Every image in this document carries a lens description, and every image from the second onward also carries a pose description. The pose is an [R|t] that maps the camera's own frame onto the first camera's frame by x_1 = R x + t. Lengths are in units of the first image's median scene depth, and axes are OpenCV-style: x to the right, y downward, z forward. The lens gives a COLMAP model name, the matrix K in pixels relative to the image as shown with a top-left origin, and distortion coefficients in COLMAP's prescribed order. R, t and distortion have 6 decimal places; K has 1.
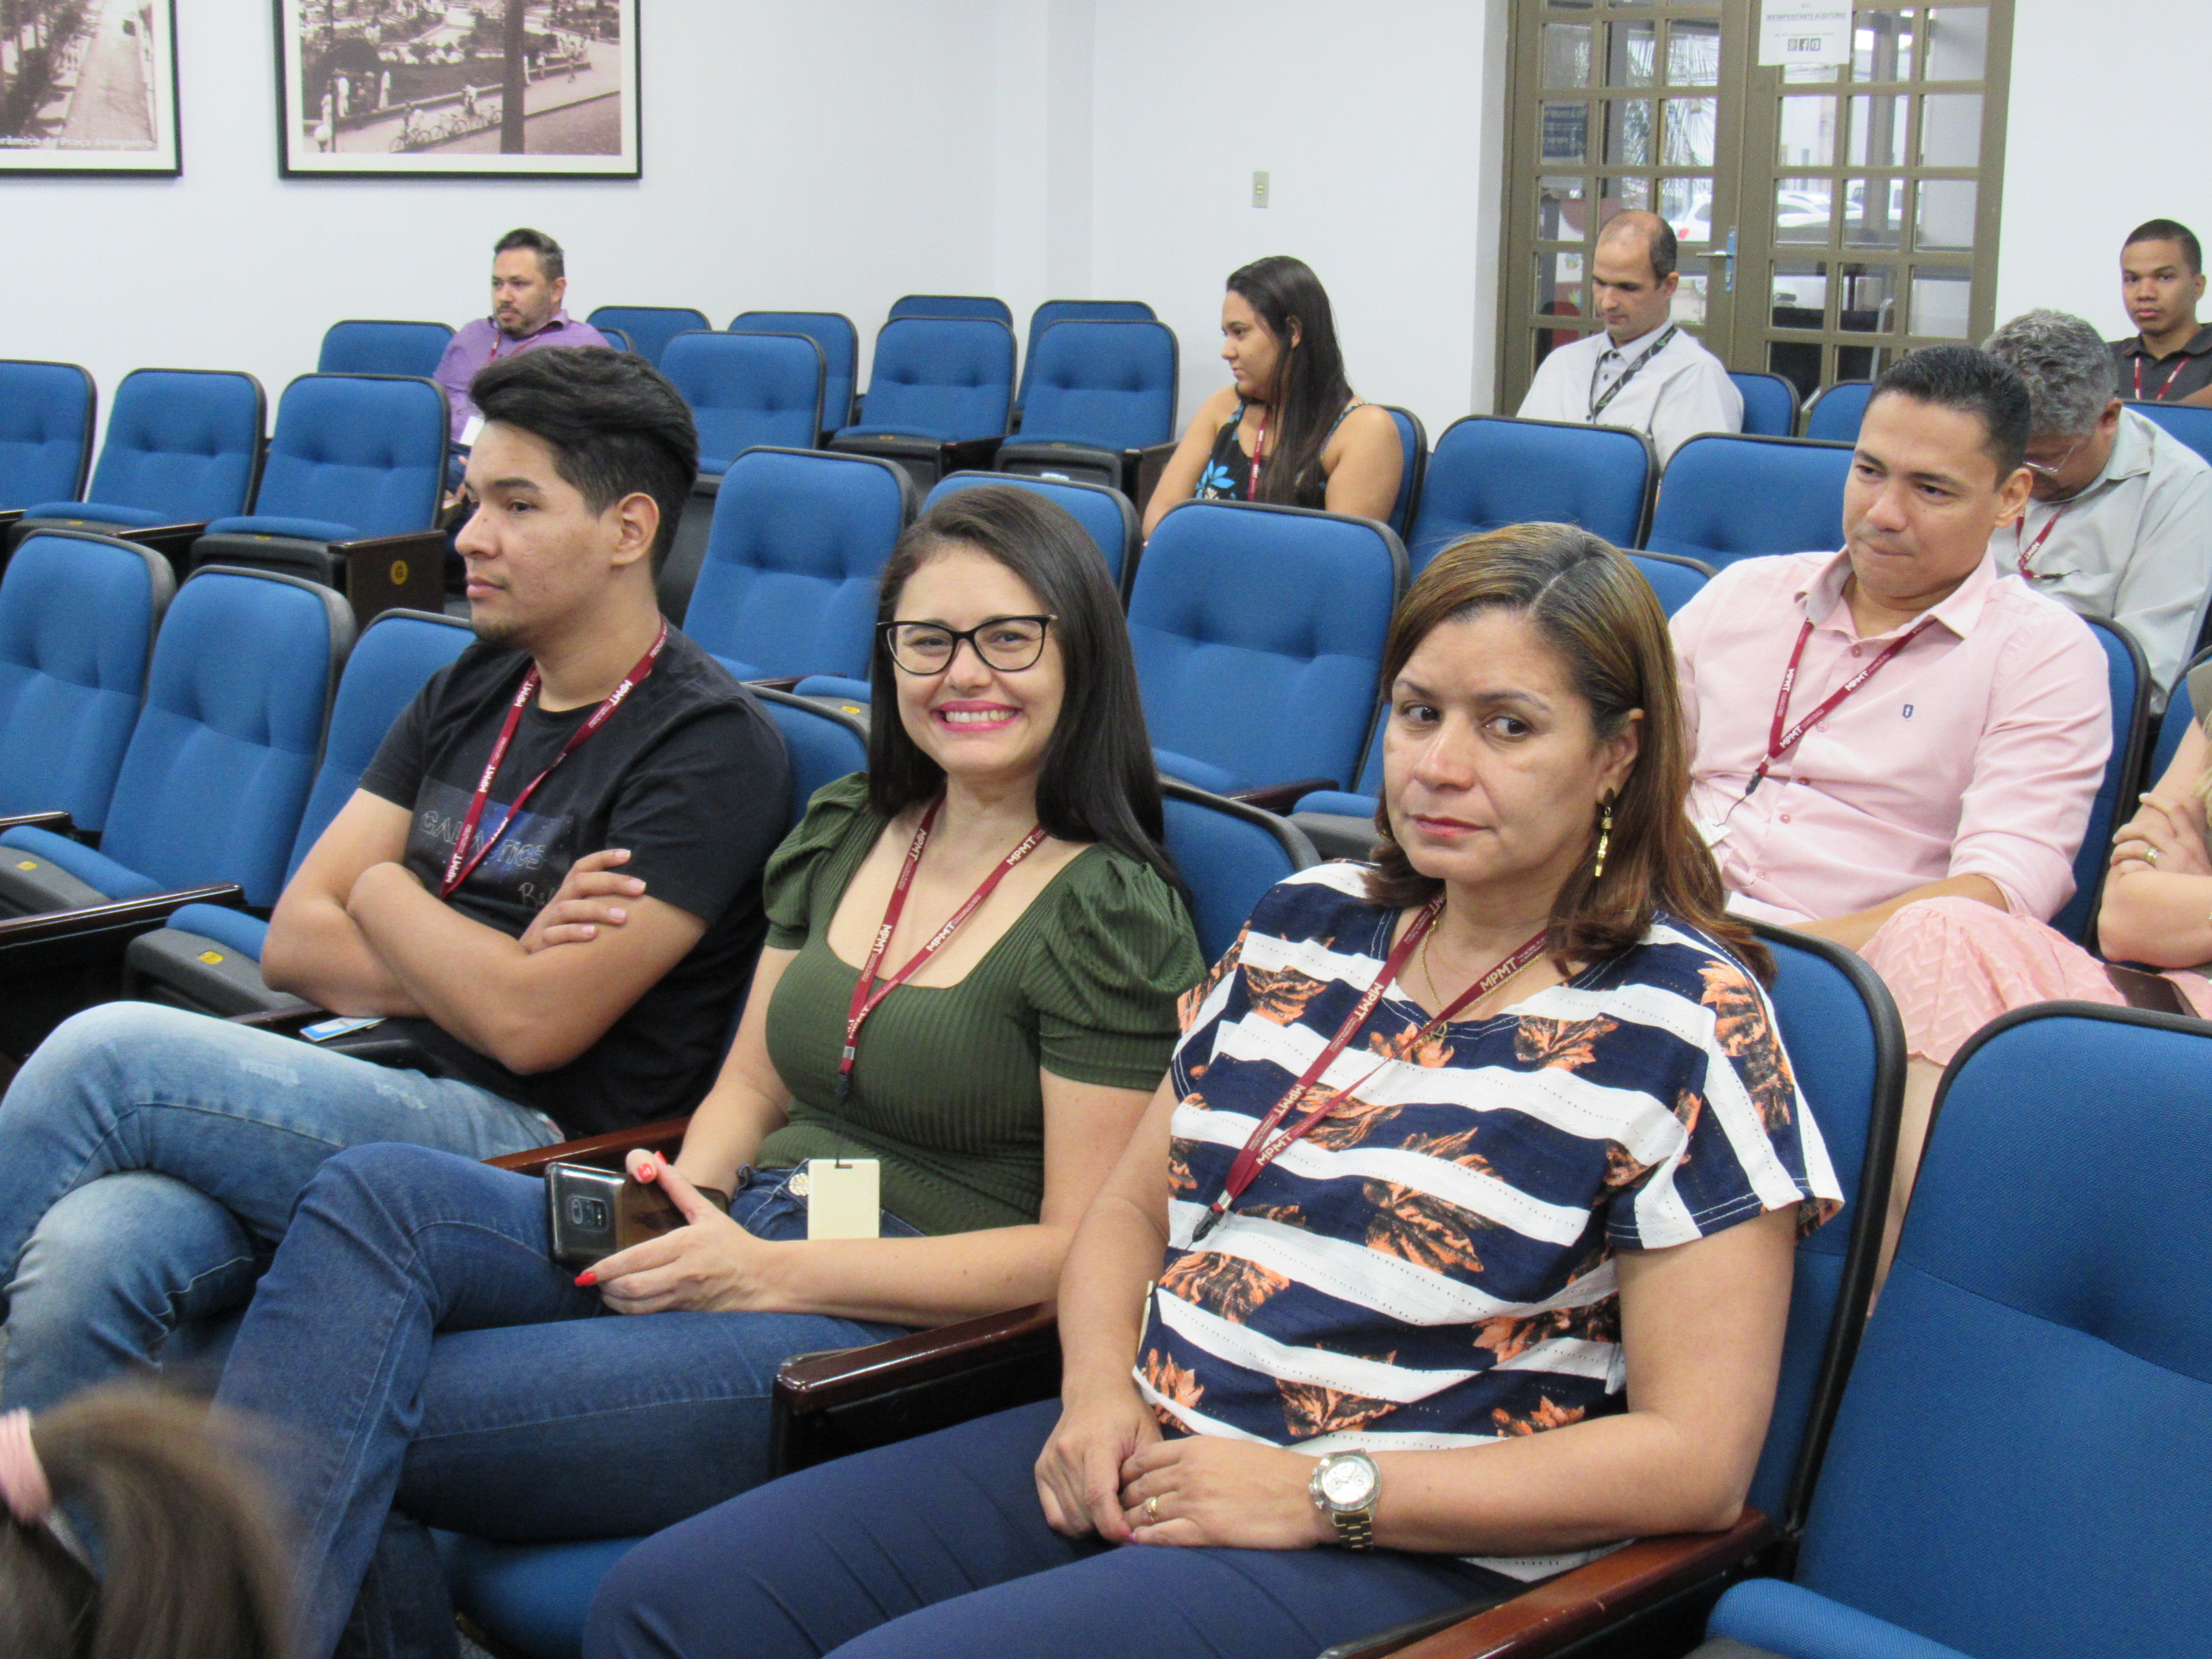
lens RADIAL K [[2917.6, 0, 1114.1], [0, 2917.6, 806.9], [0, 0, 1]] dist [-0.057151, 0.000000]
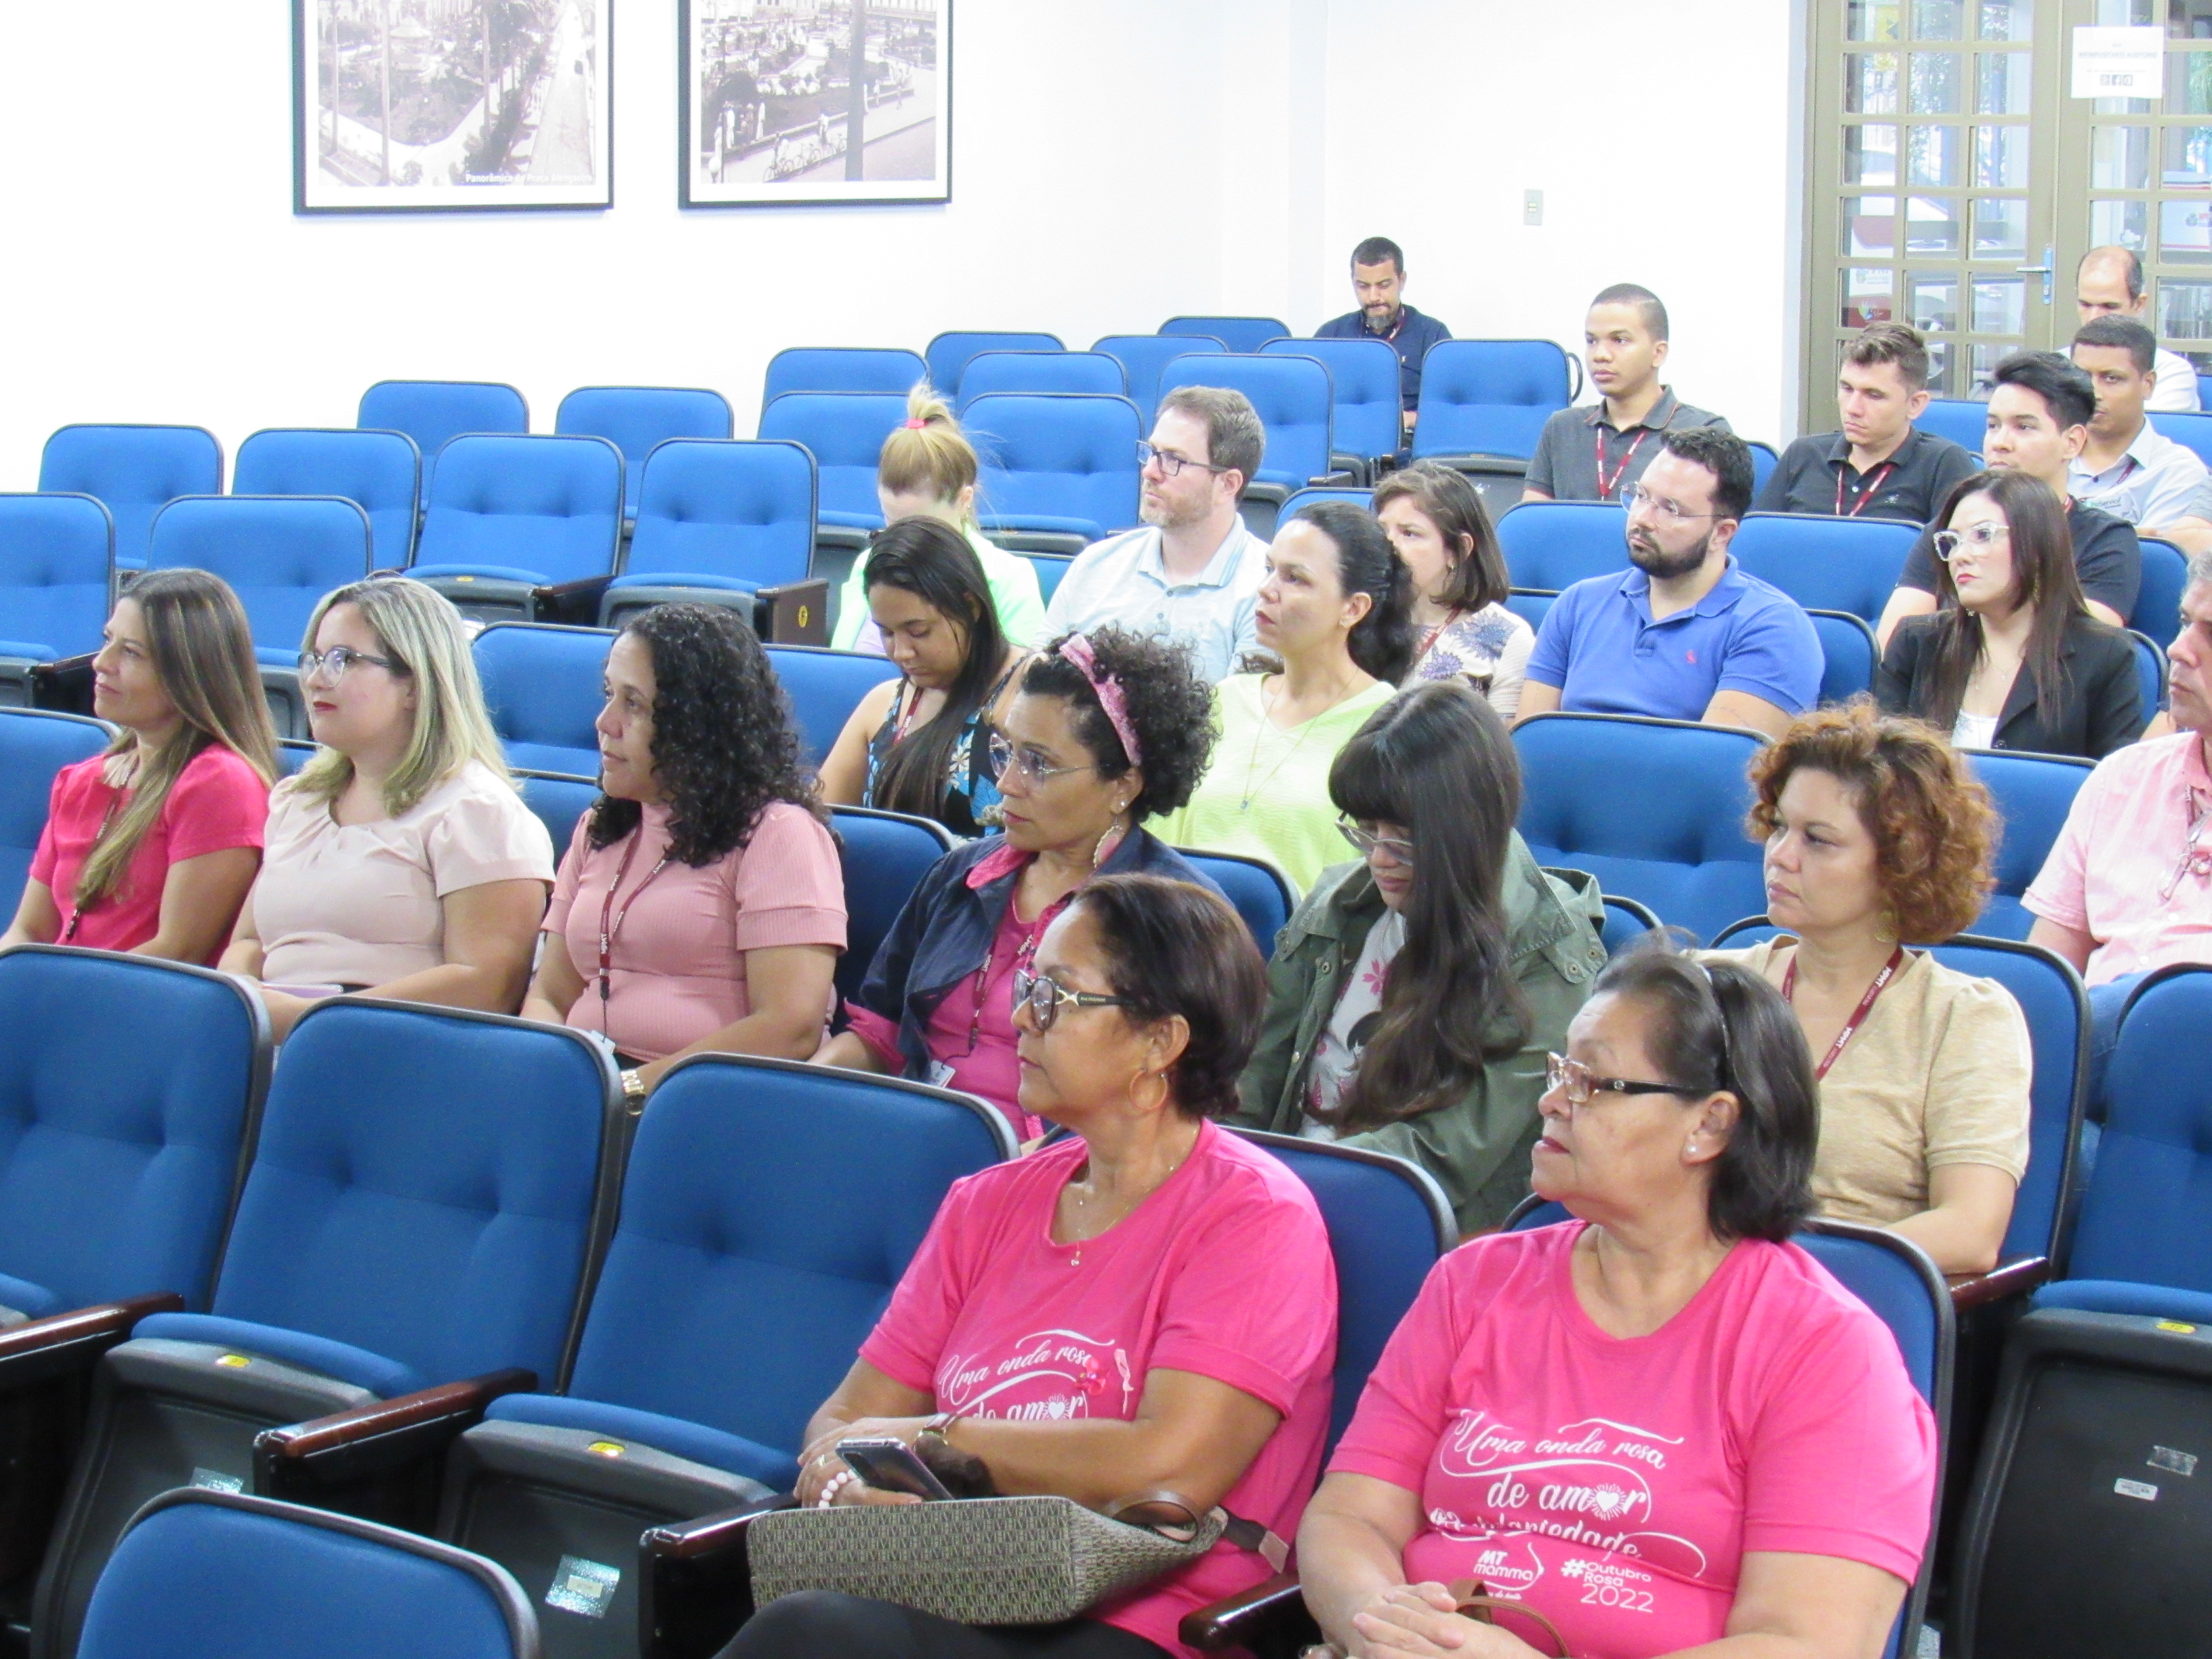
lens RADIAL K [[4883.4, 0, 1118.8], [0, 4883.4, 827.8], [0, 0, 1]] dist [-0.095243, 0.000000]
pose [[0.984443, -0.031603, 0.172839, -0.429994], [0.042962, 0.997127, -0.062379, 0.109555], [-0.170371, 0.068834, 0.982973, -0.673969]]
